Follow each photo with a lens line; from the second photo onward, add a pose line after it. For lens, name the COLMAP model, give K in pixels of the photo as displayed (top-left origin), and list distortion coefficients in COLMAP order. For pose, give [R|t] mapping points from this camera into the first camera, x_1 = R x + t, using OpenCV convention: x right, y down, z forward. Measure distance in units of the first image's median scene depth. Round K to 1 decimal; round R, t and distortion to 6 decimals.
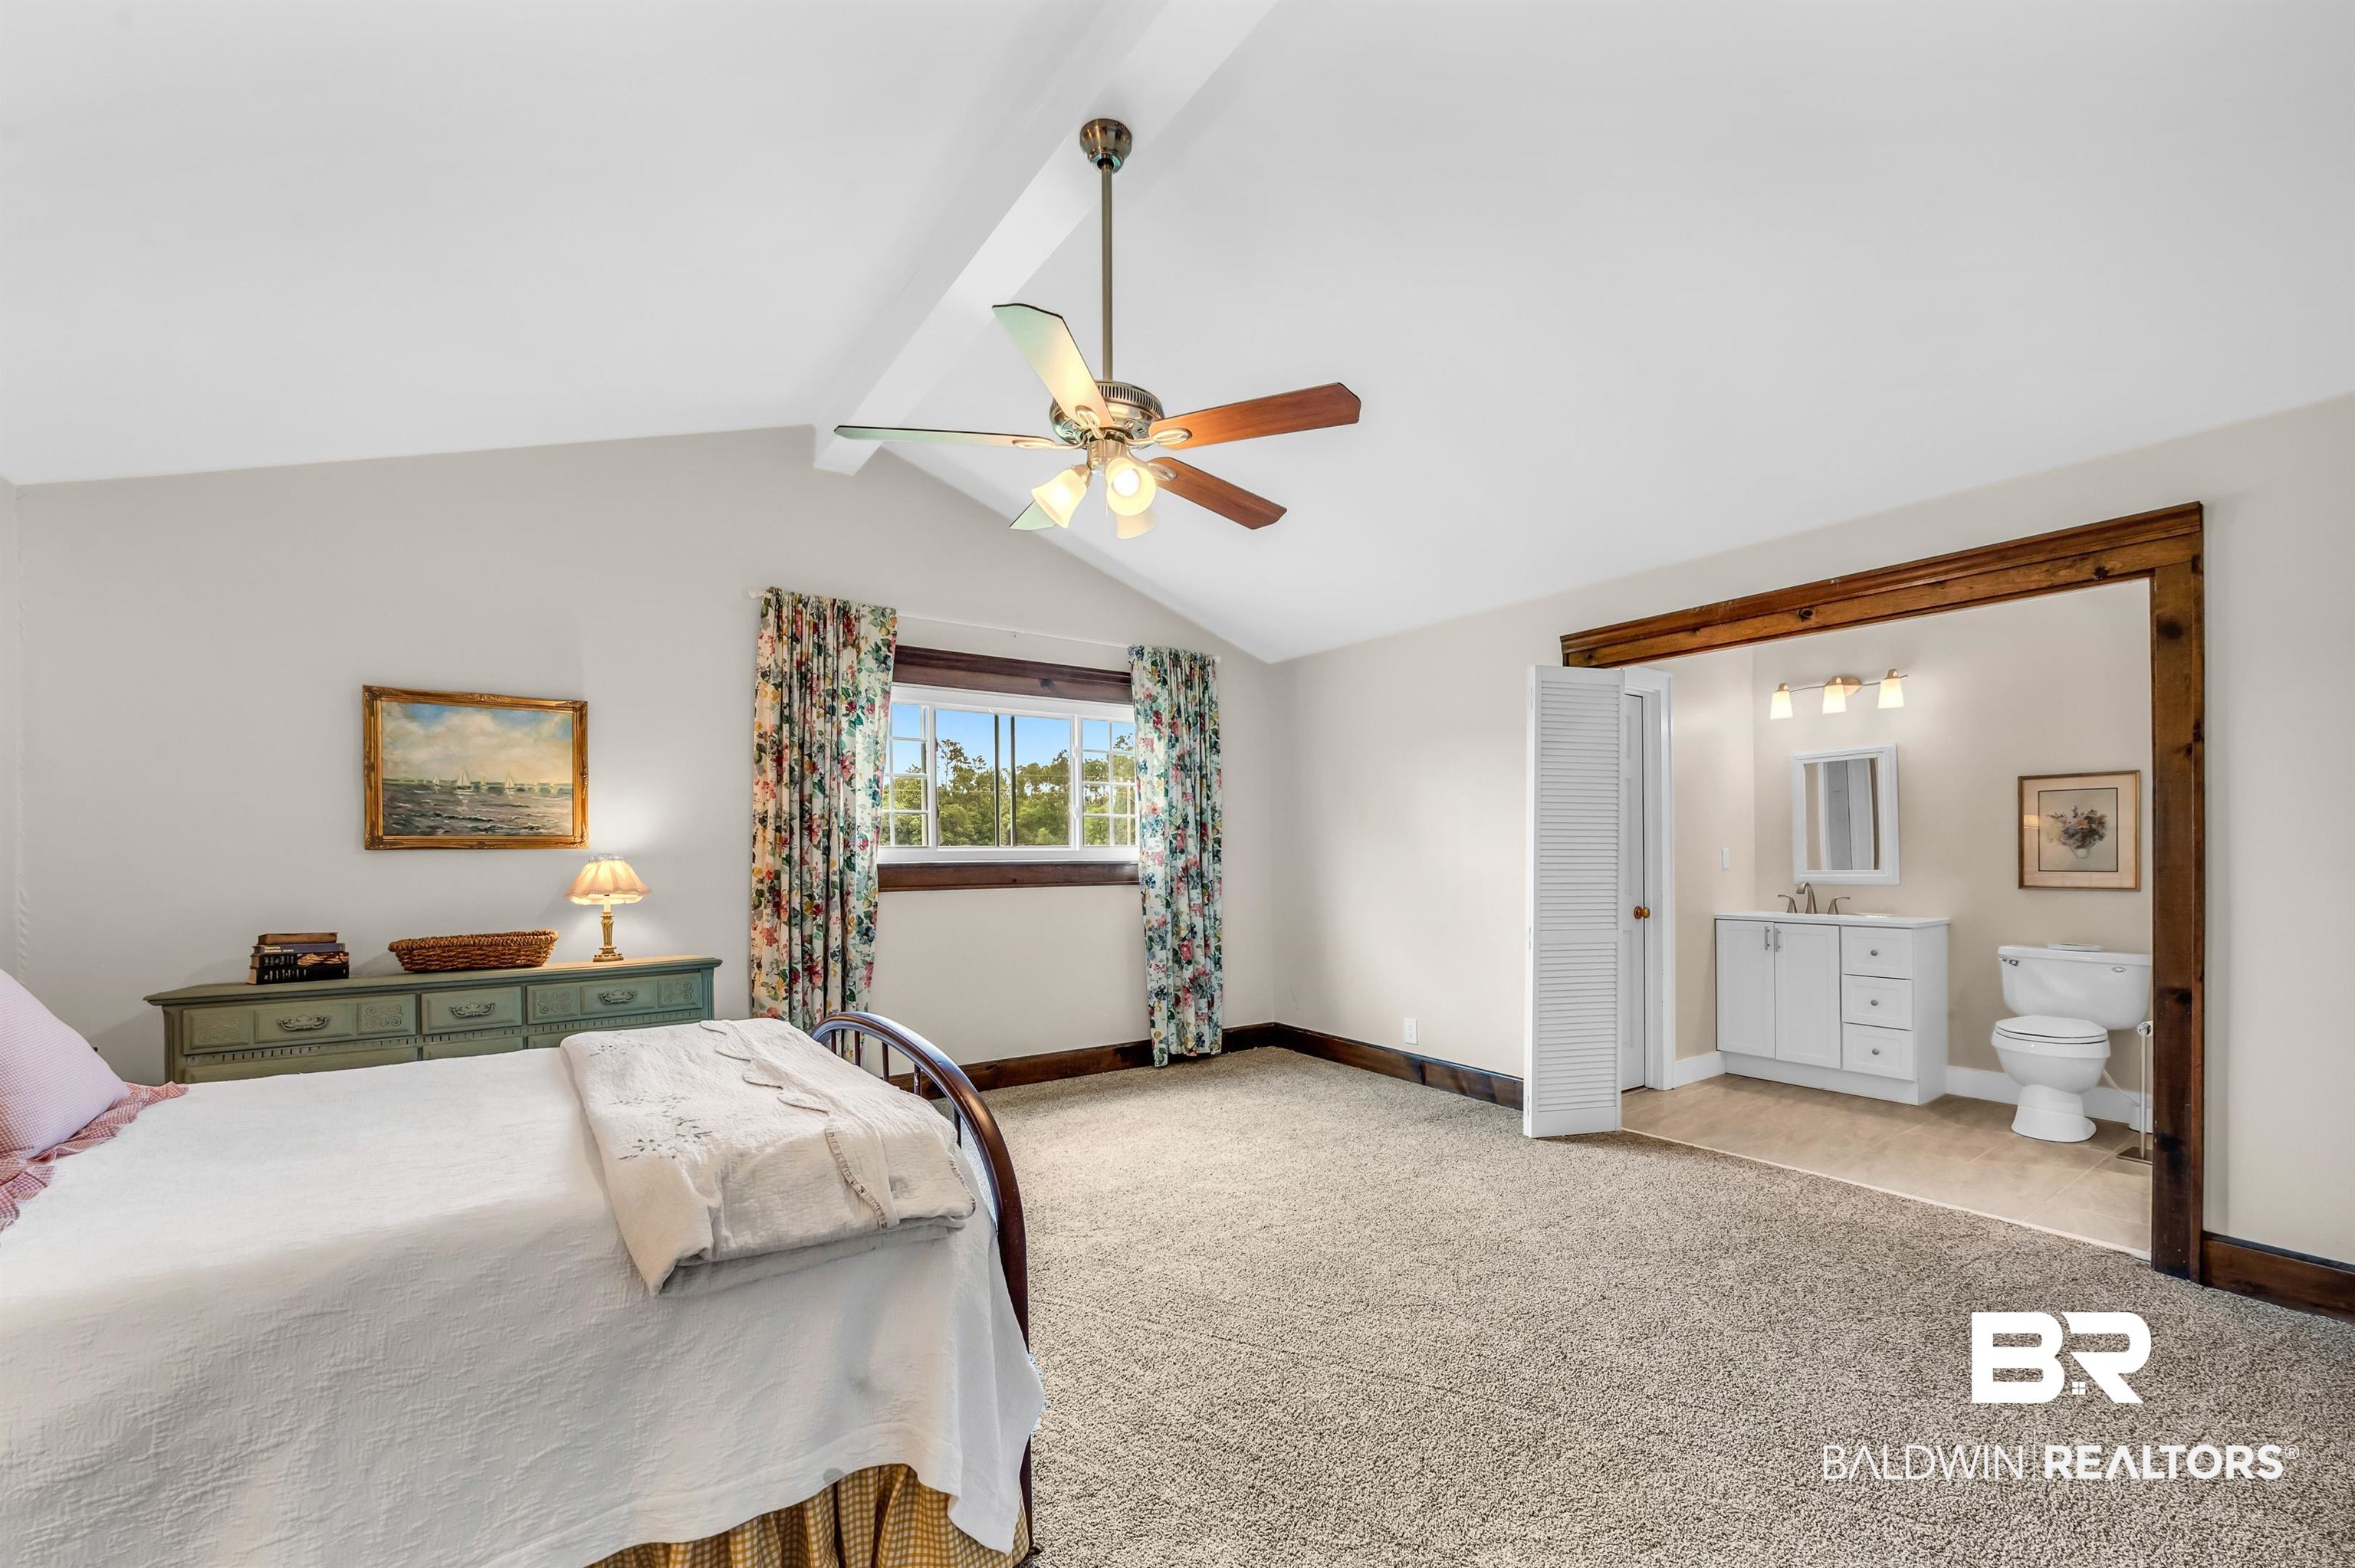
lens RADIAL K [[993.4, 0, 1141.4], [0, 993.4, 843.6], [0, 0, 1]] dist [-0.001447, -0.000765]
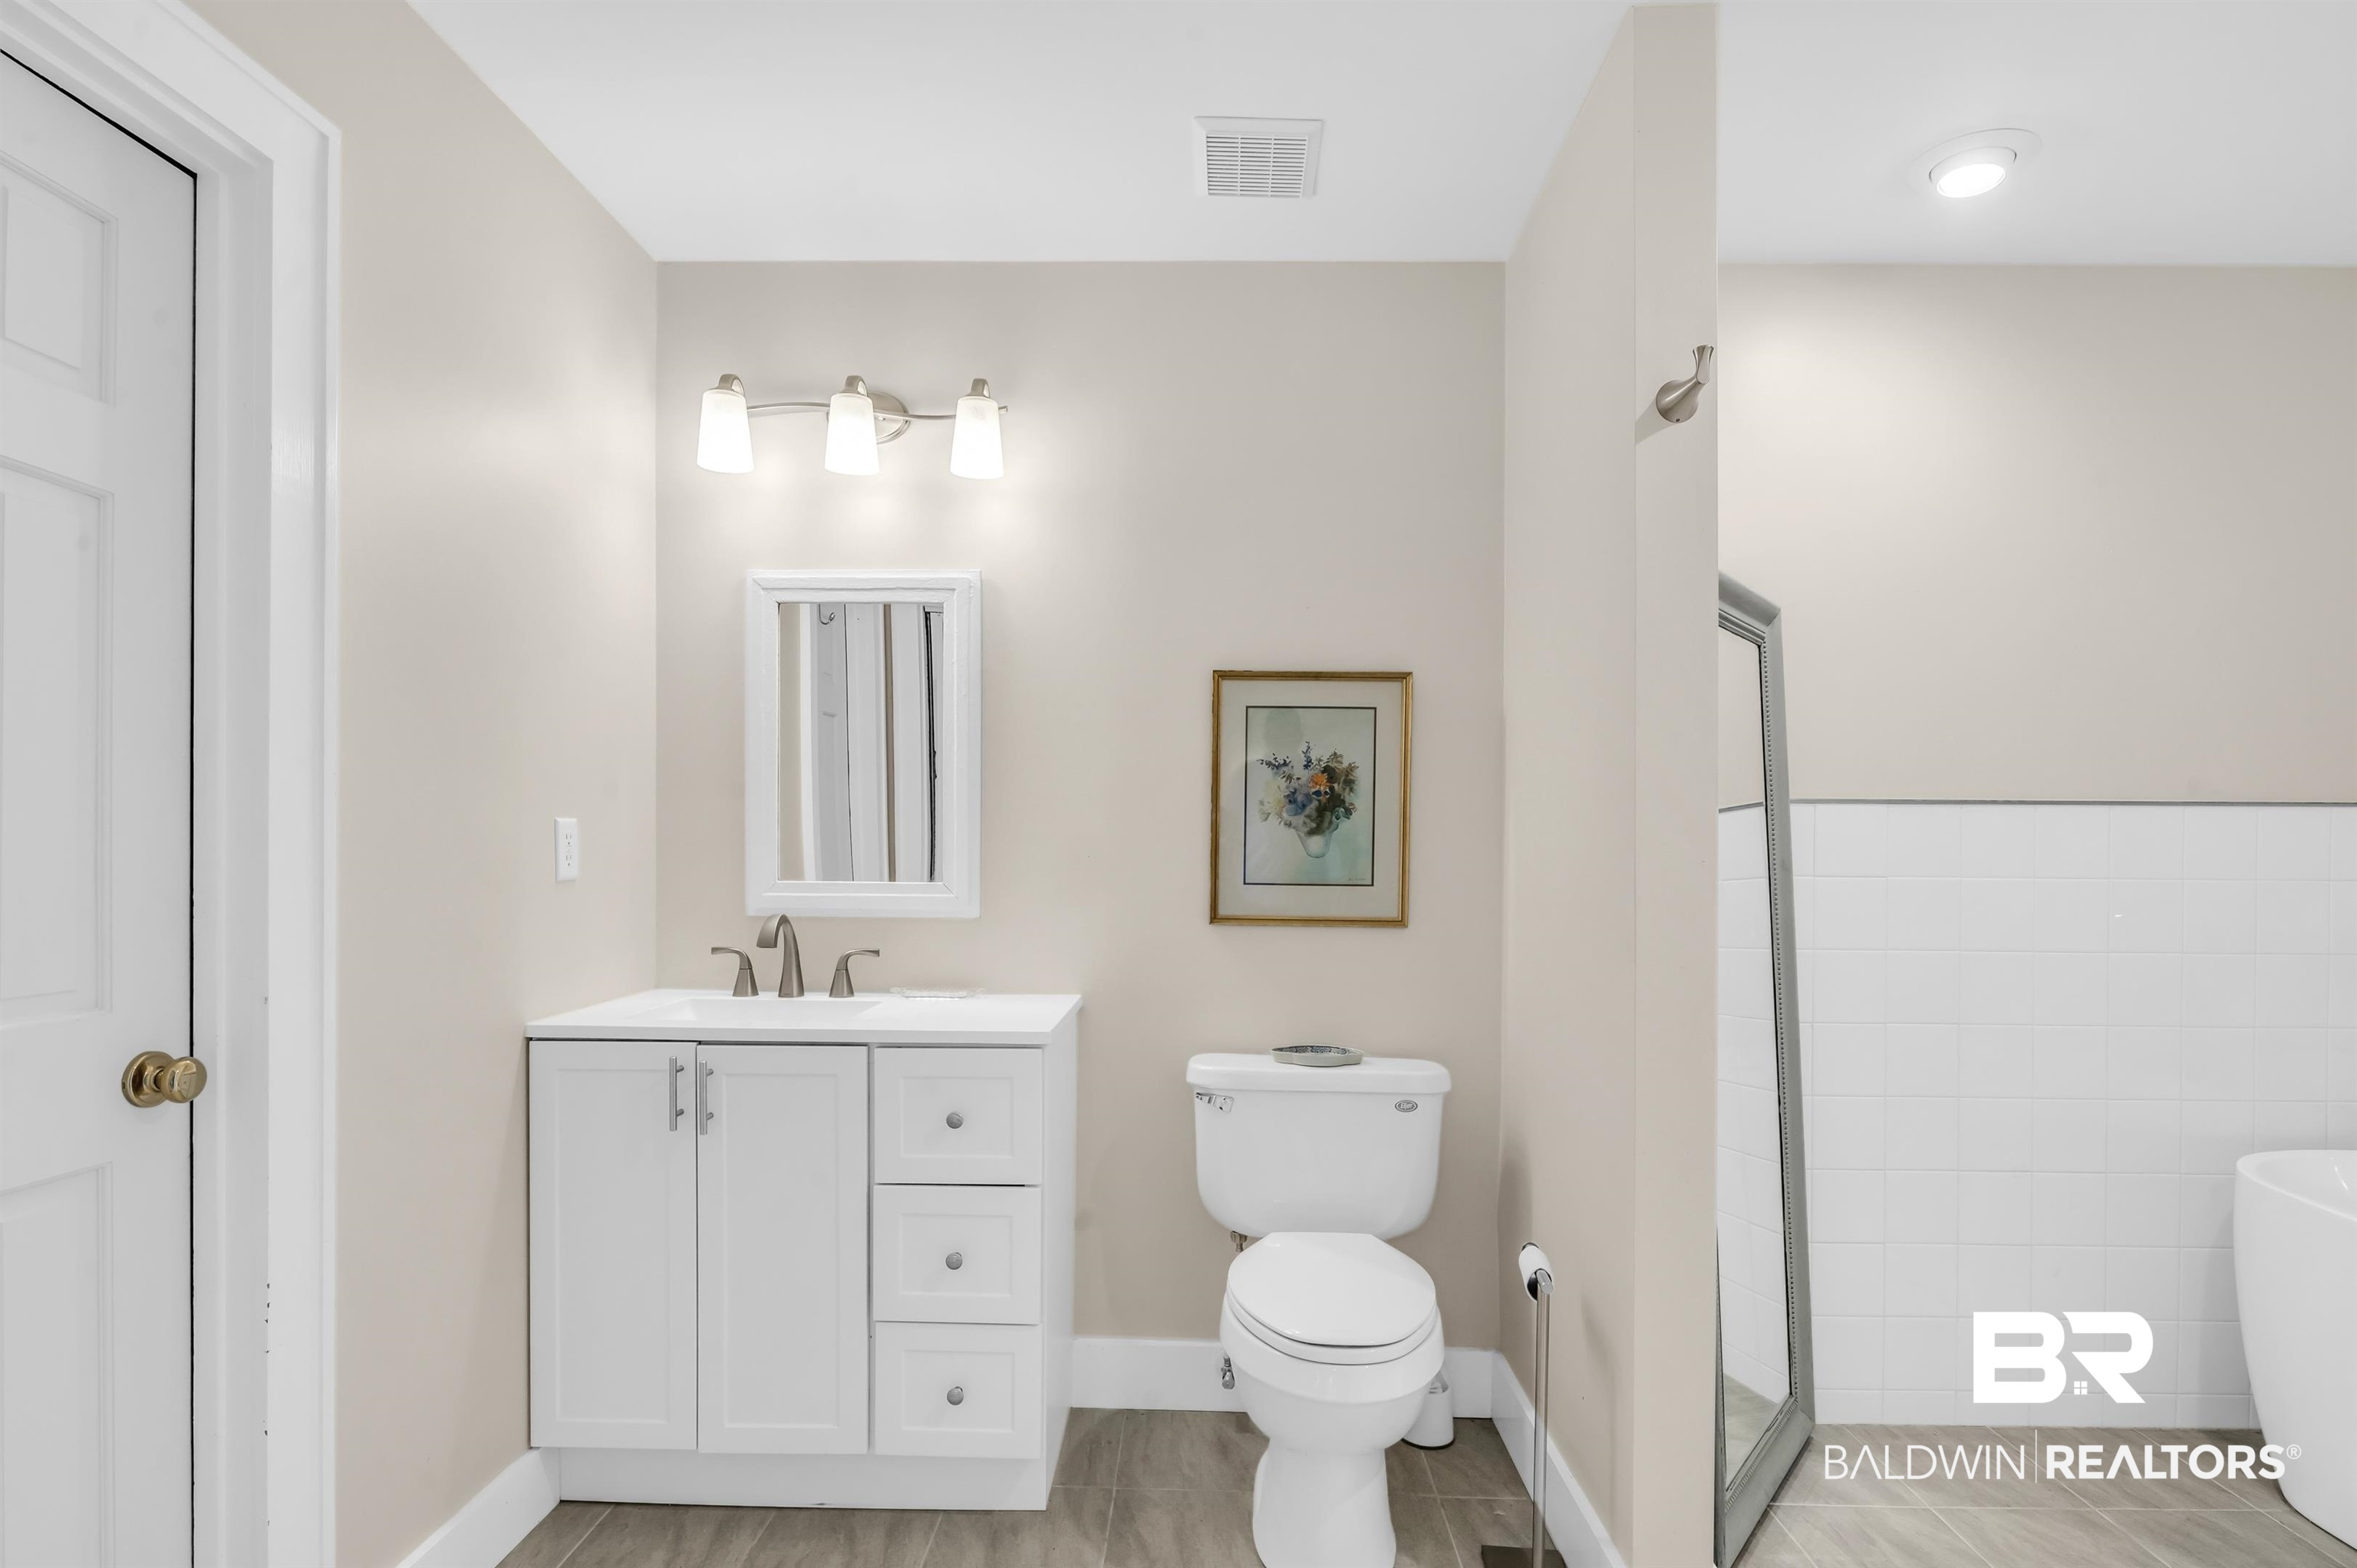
lens RADIAL K [[1063.3, 0, 1191.5], [0, 1063.3, 871.6], [0, 0, 1]] dist [0.000581, -0.000050]
pose [[0.556070, -0.004382, 0.831124, 0.438511], [-0.017600, 0.999700, 0.017047, 0.012742], [-0.830949, -0.024107, 0.555826, 0.673721]]
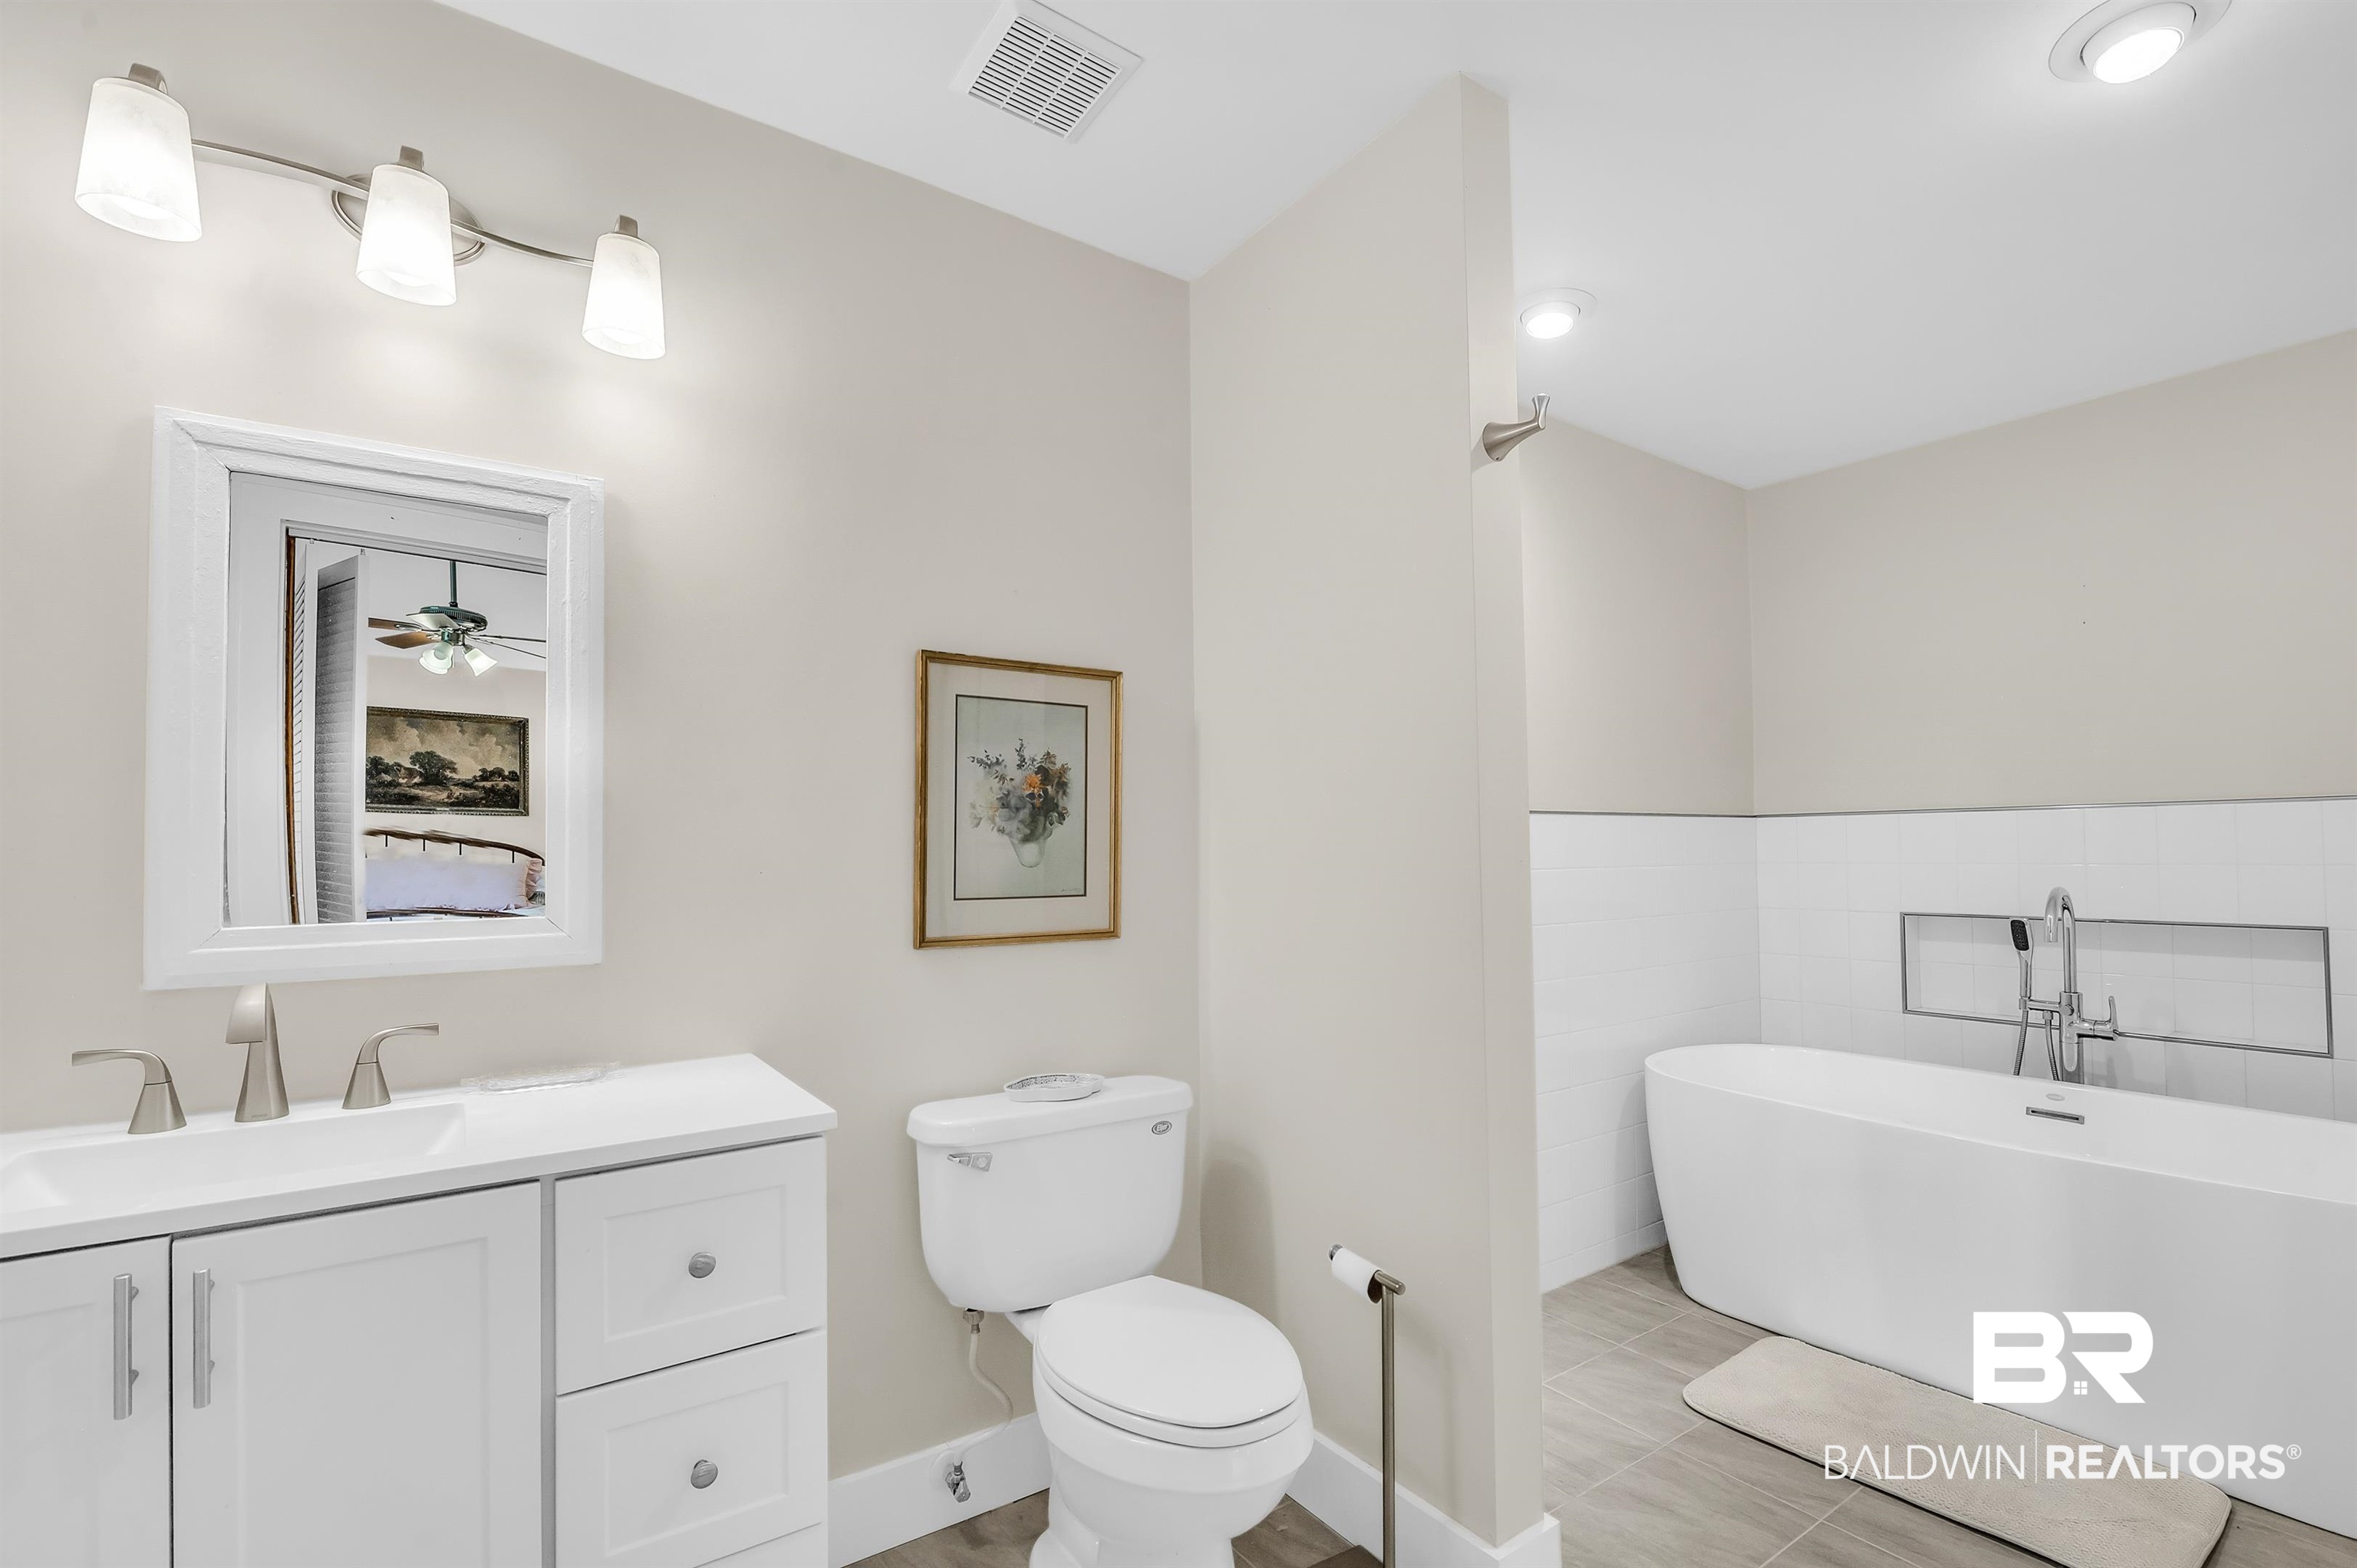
lens RADIAL K [[994.3, 0, 1142.4], [0, 994.3, 843.7], [0, 0, 1]] dist [-0.001447, -0.000765]
pose [[-0.006303, 0.019361, 0.999793, 0.460277], [0.005518, 0.999798, -0.019326, 0.012189], [-0.999965, 0.005395, -0.006409, 0.834232]]
